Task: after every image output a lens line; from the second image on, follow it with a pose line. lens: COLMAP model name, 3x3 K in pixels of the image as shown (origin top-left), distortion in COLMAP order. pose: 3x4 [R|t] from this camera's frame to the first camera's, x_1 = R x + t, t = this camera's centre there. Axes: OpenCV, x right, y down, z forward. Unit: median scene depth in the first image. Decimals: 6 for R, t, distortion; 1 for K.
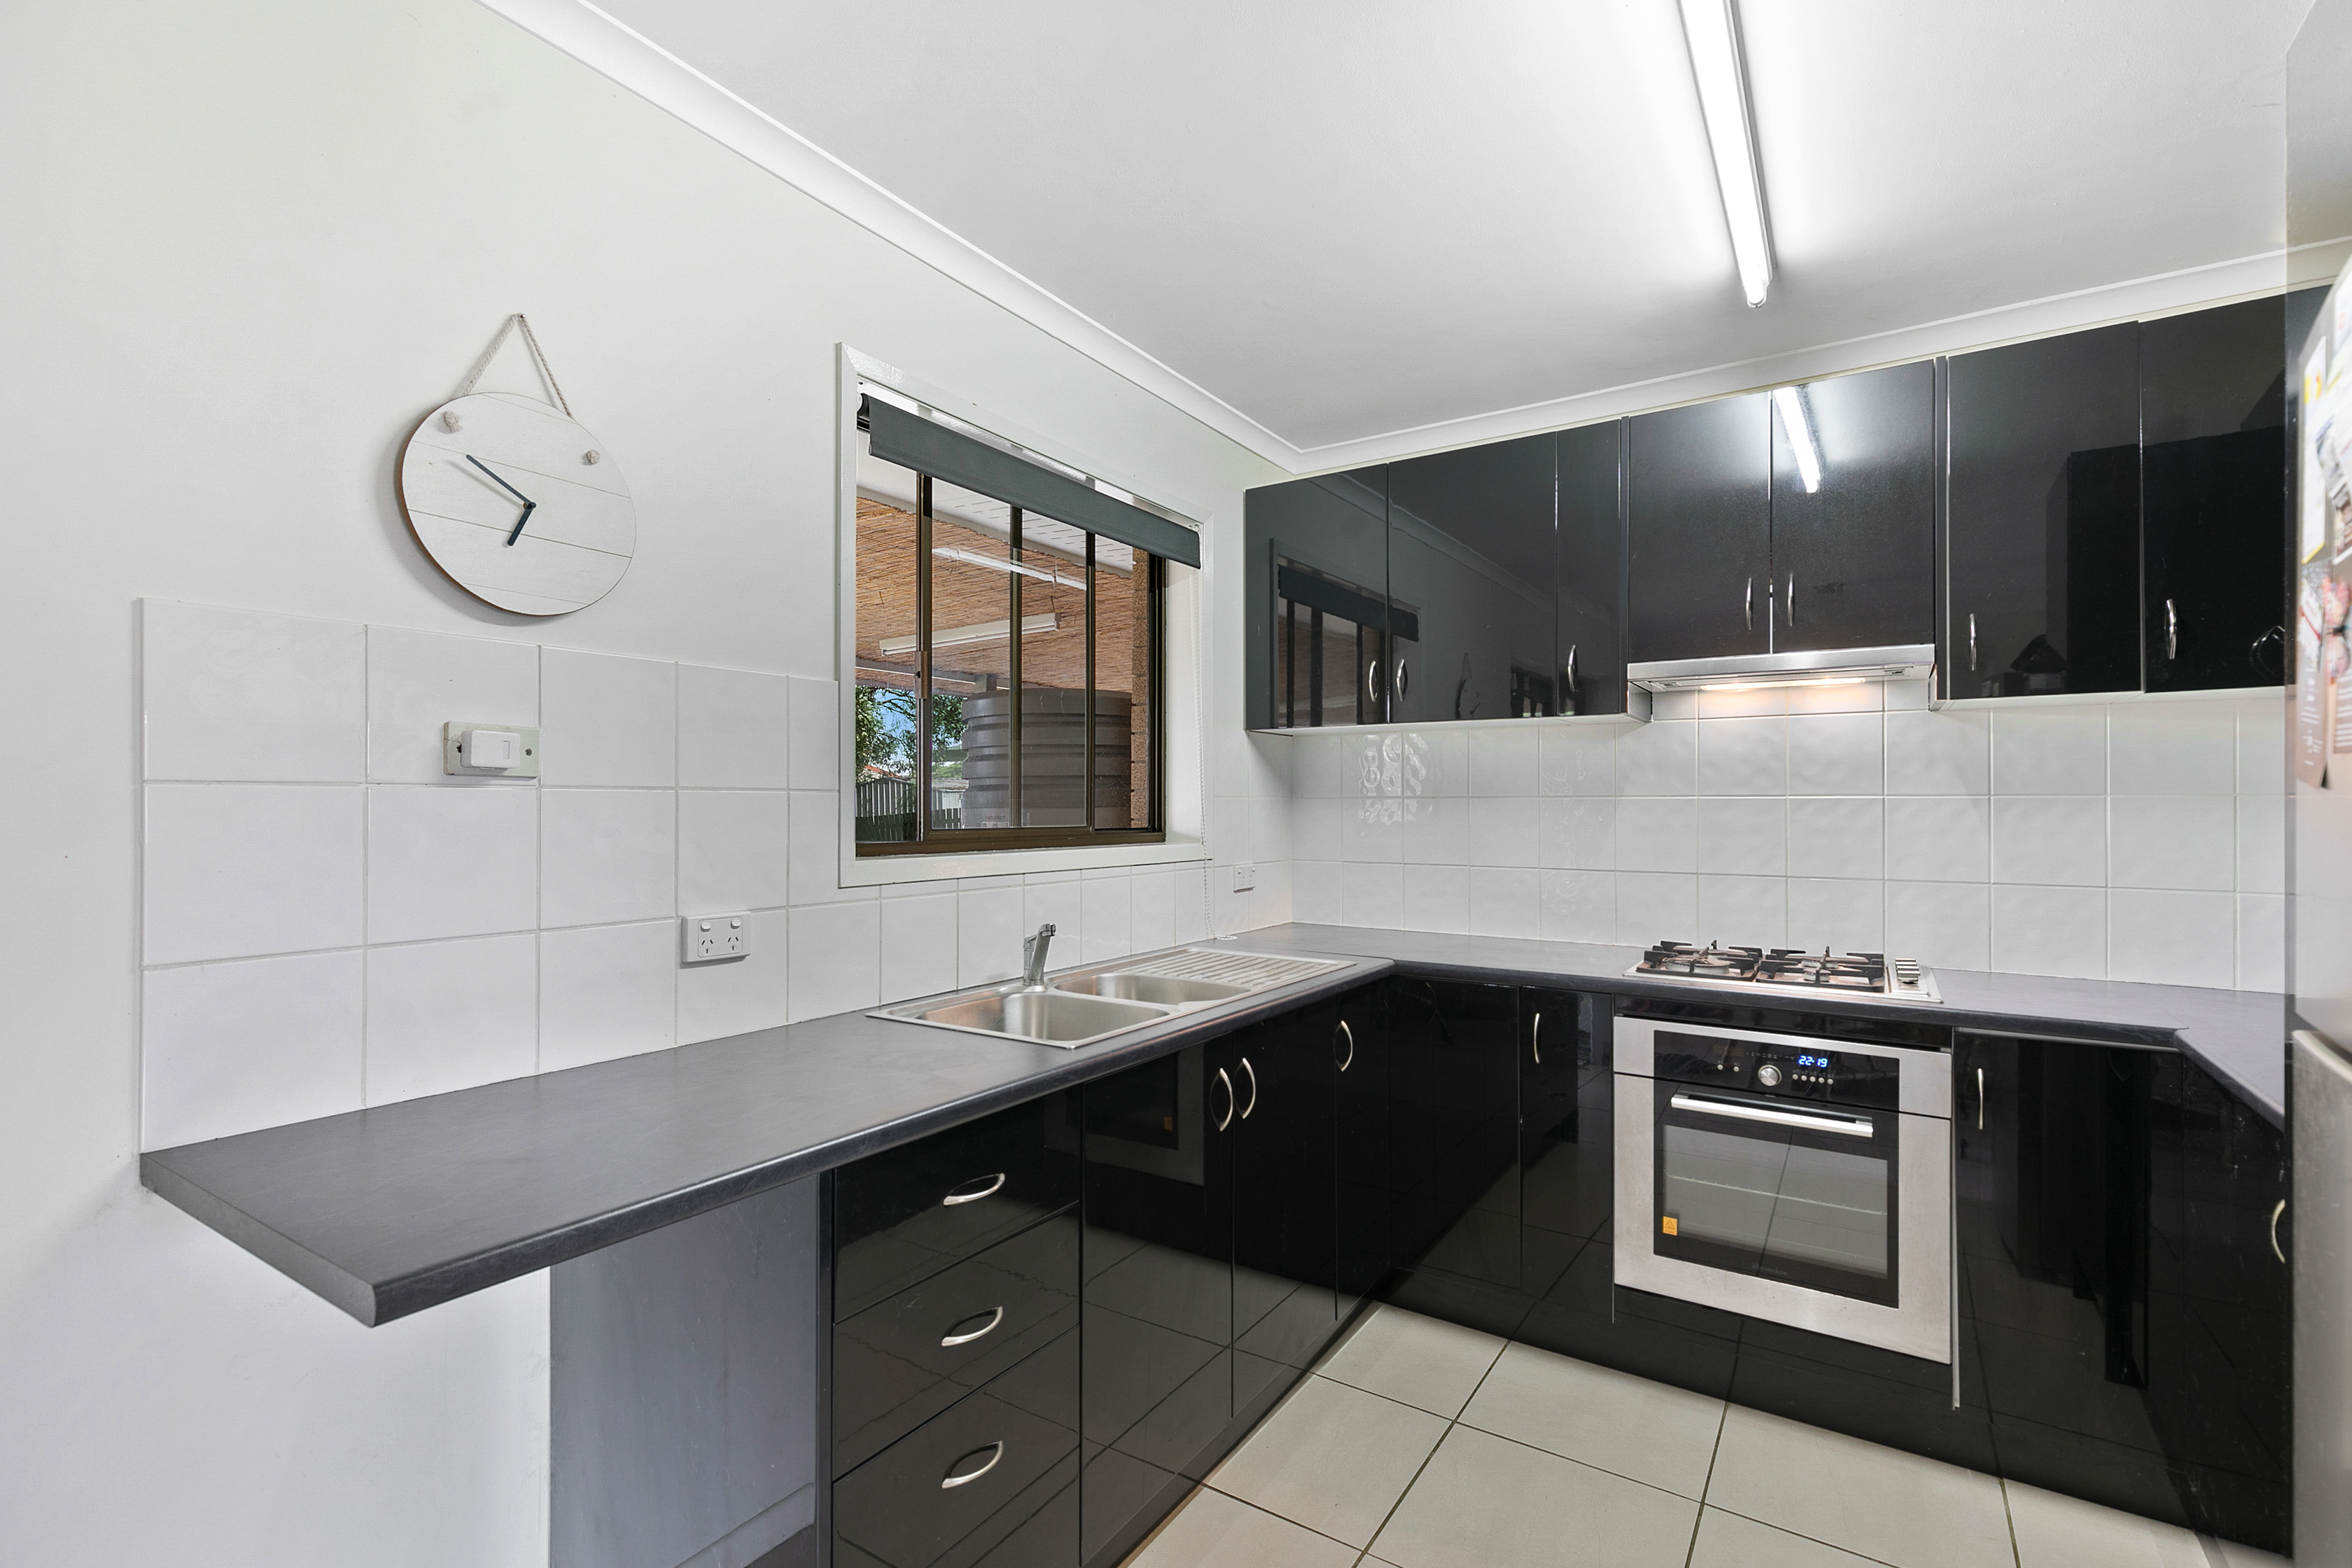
lens RADIAL K [[1066.5, 0, 1181.5], [0, 1066.5, 792.3], [0, 0, 1]] dist [-0.000295, -0.000476]
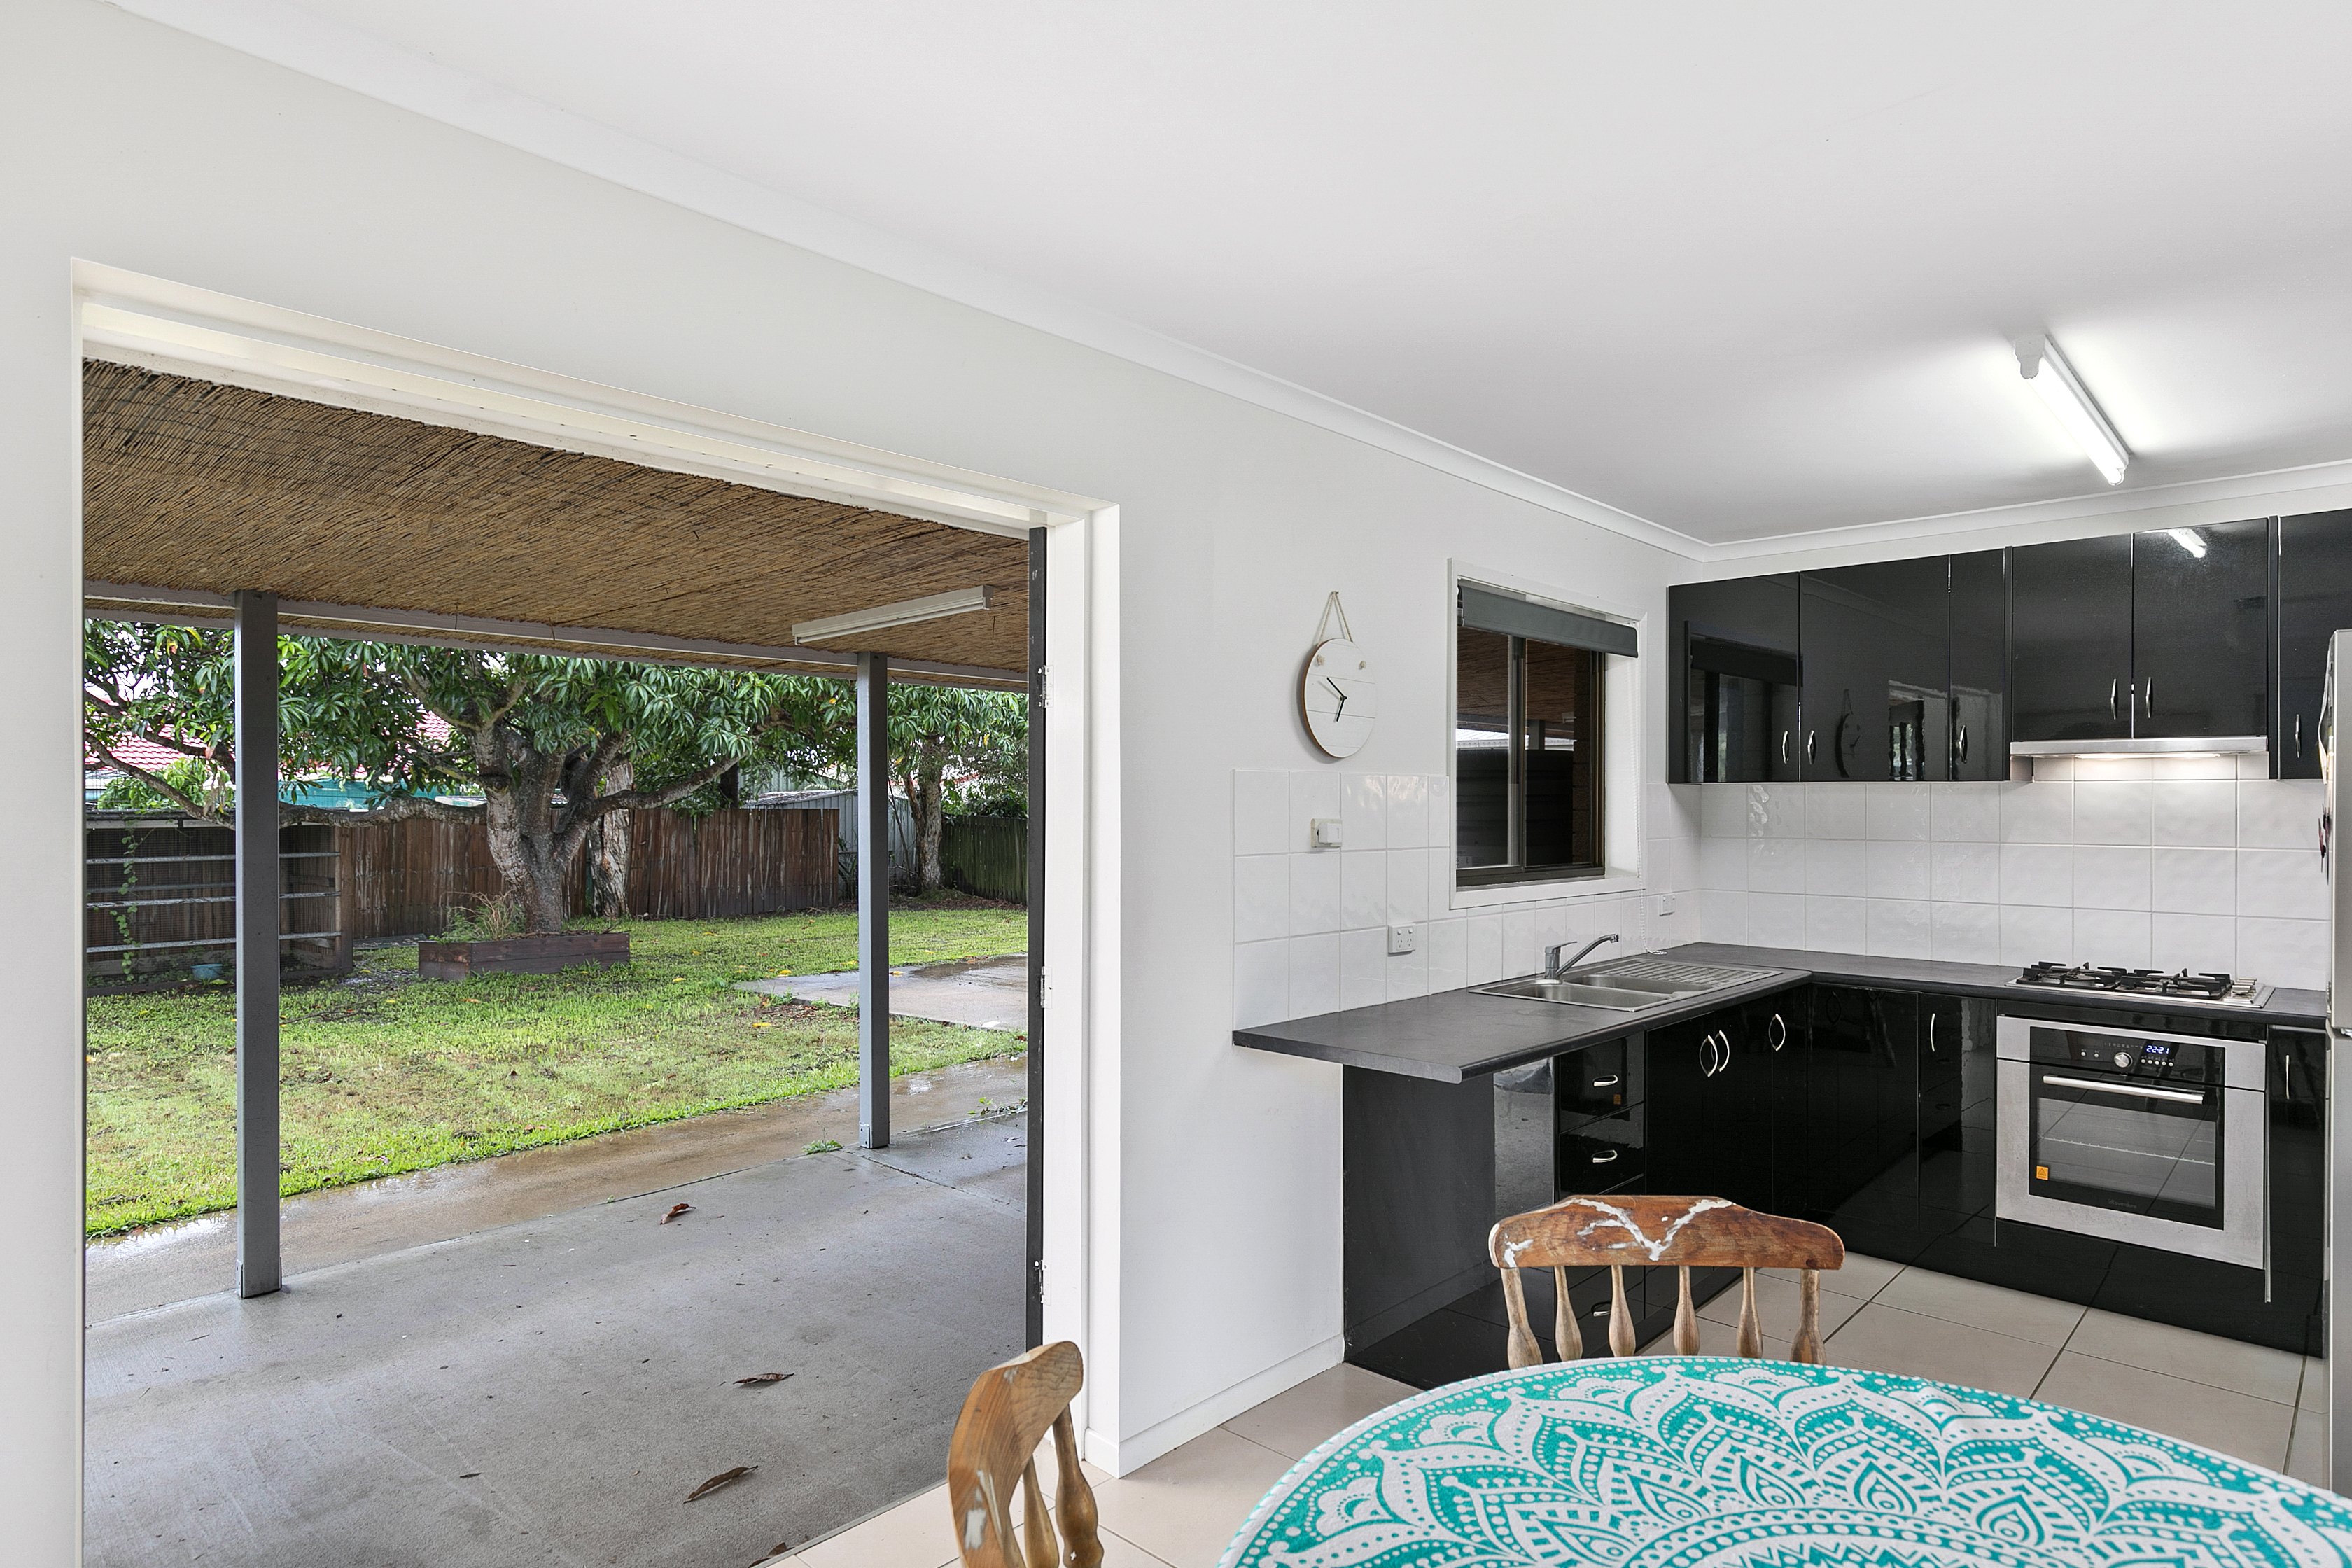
lens RADIAL K [[1297.5, 0, 1179.9], [0, 1297.5, 798.3], [0, 0, 1]] dist [-0.003153, -0.000191]
pose [[0.983474, 0.001548, -0.181041, -0.304963], [-0.000293, 0.999976, 0.006956, -0.071310], [0.181048, -0.006788, 0.983451, -0.773221]]
